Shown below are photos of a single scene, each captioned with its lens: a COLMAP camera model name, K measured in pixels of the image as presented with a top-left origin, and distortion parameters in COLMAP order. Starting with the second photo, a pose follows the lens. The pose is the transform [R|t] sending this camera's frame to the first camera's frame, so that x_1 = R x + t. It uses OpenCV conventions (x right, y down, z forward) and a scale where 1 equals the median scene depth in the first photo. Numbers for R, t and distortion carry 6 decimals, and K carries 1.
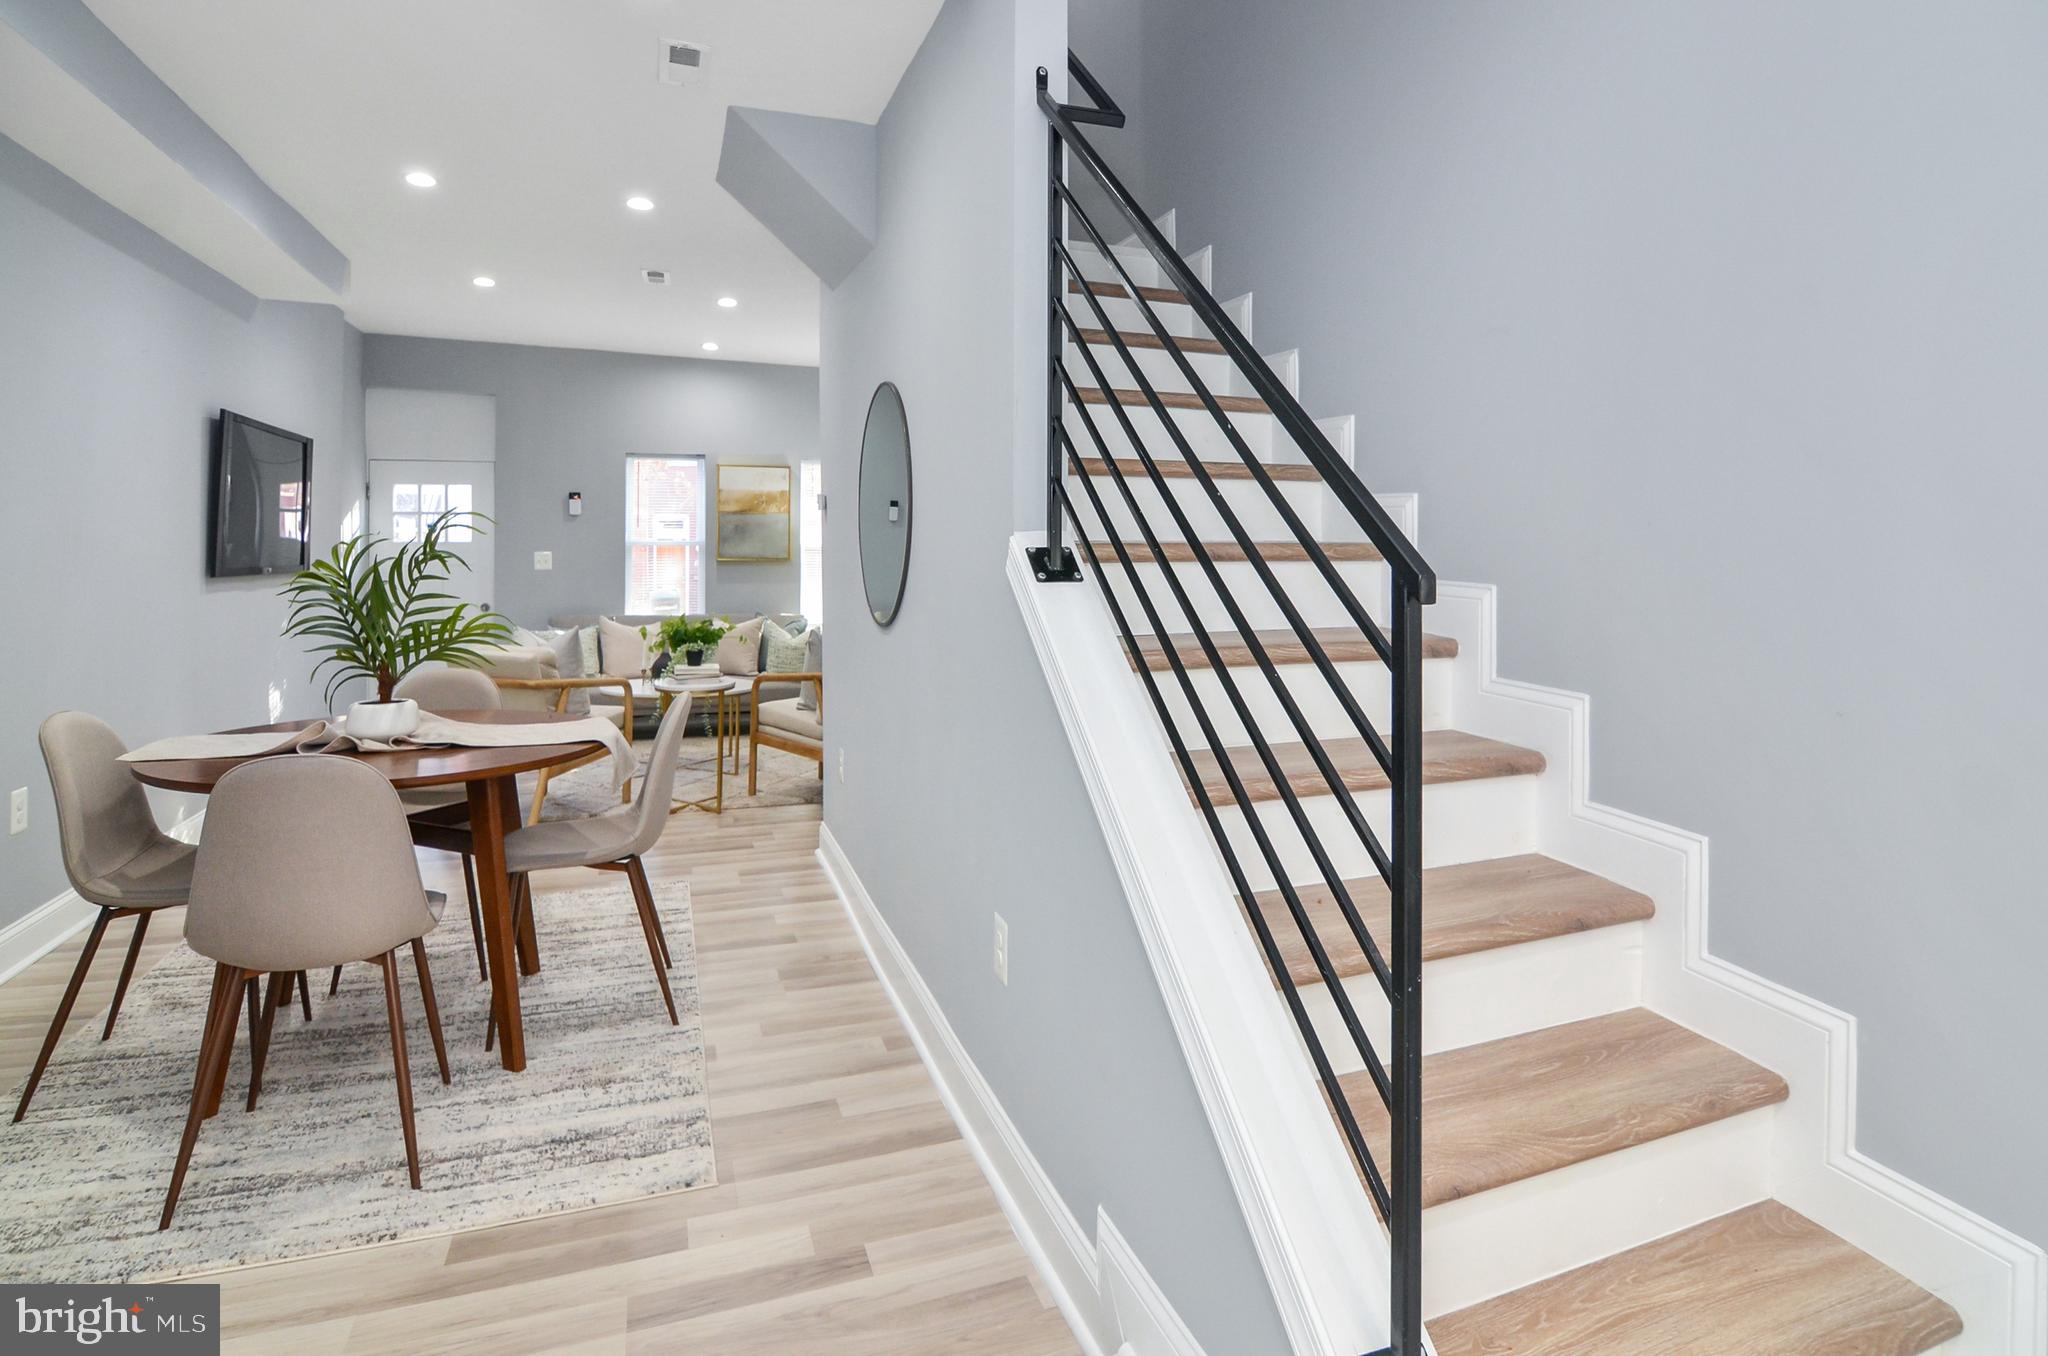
lens RADIAL K [[1051.6, 0, 952.5], [0, 1051.6, 517.4], [0, 0, 1]] dist [-0.011943, -0.006704]
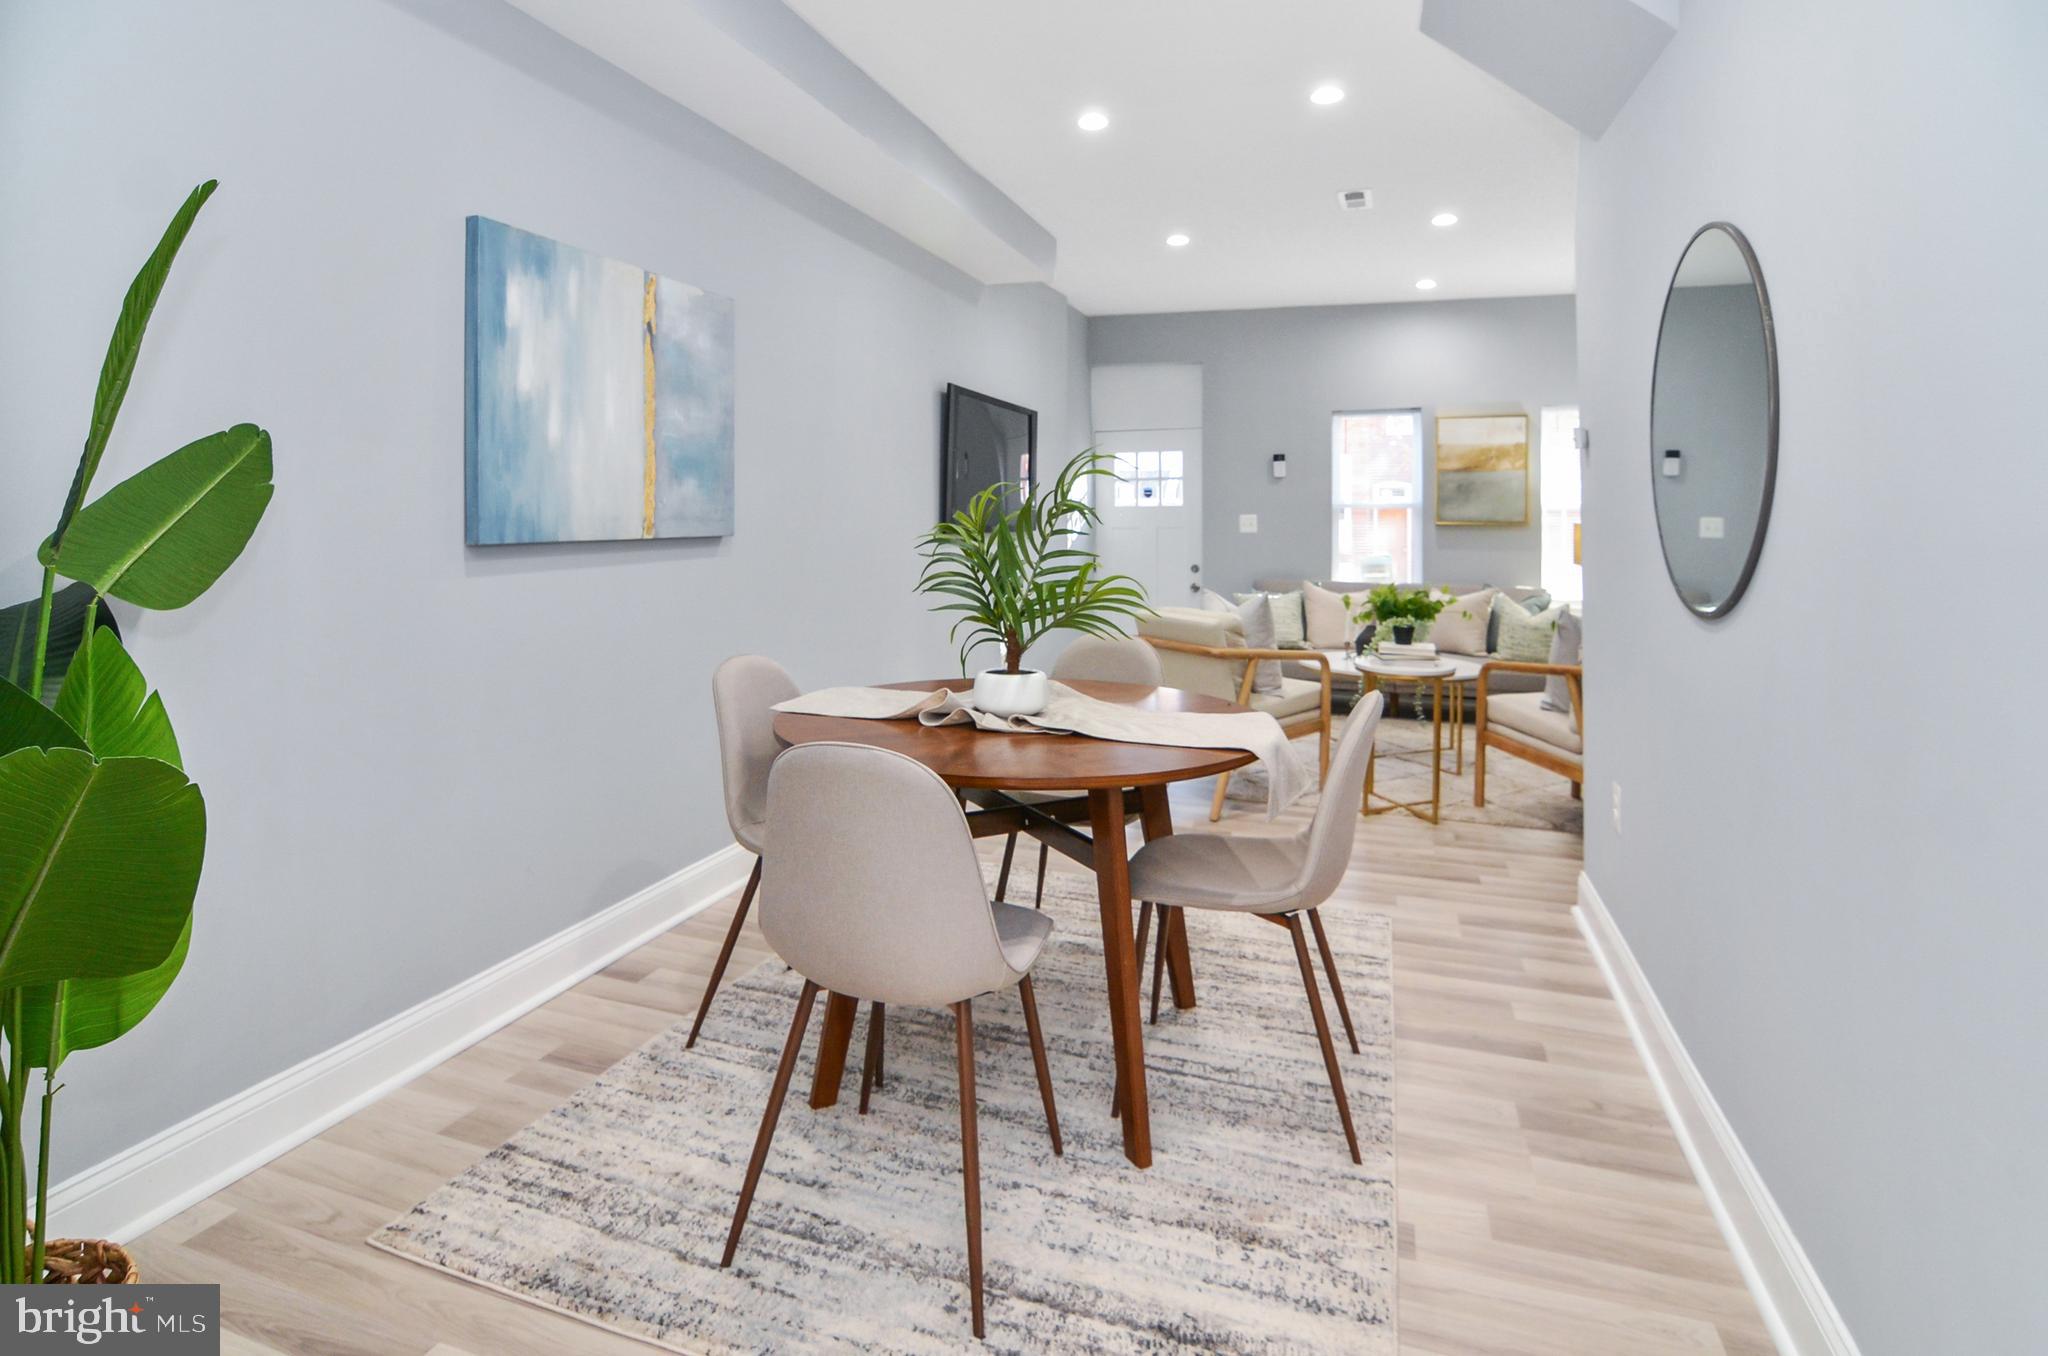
lens RADIAL K [[1103.3, 0, 896.9], [0, 1103.3, 499.4], [0, 0, 1]] dist [-0.006781, -0.008666]
pose [[0.781236, -0.003130, -0.624228, -0.040195], [0.015959, 0.999761, 0.014960, 0.016735], [0.624032, -0.021650, 0.781099, 0.222595]]
